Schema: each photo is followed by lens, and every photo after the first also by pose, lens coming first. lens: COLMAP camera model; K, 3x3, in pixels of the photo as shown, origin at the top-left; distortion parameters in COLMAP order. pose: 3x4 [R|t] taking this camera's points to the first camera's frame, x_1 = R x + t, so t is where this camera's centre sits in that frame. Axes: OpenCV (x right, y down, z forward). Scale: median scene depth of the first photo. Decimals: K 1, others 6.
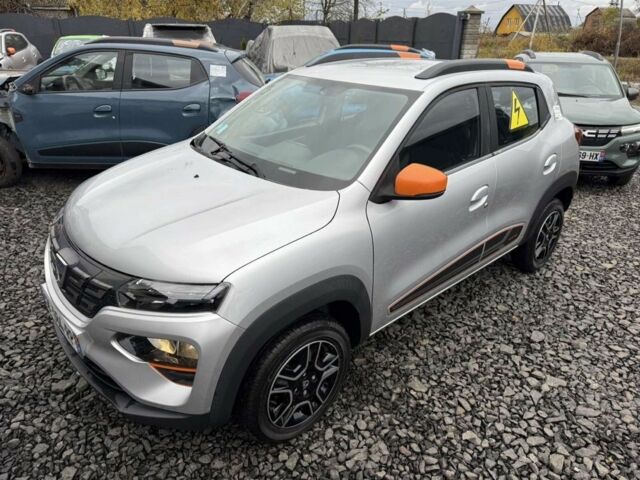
lens RADIAL K [[448.8, 0, 320.0], [0, 448.8, 240.0], [0, 0, 1]] dist [-0.004324, -0.008148]
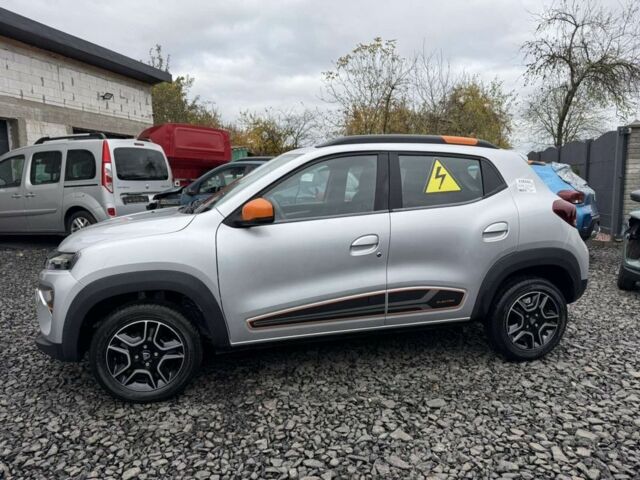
lens RADIAL K [[448.8, 0, 320.0], [0, 448.8, 240.0], [0, 0, 1]] dist [-0.004324, -0.008148]
pose [[0.877284, 0.029118, -0.479088, 0.778916], [-0.168077, 0.953594, -0.249818, 0.184410], [0.449582, 0.299685, 0.841466, 0.026739]]
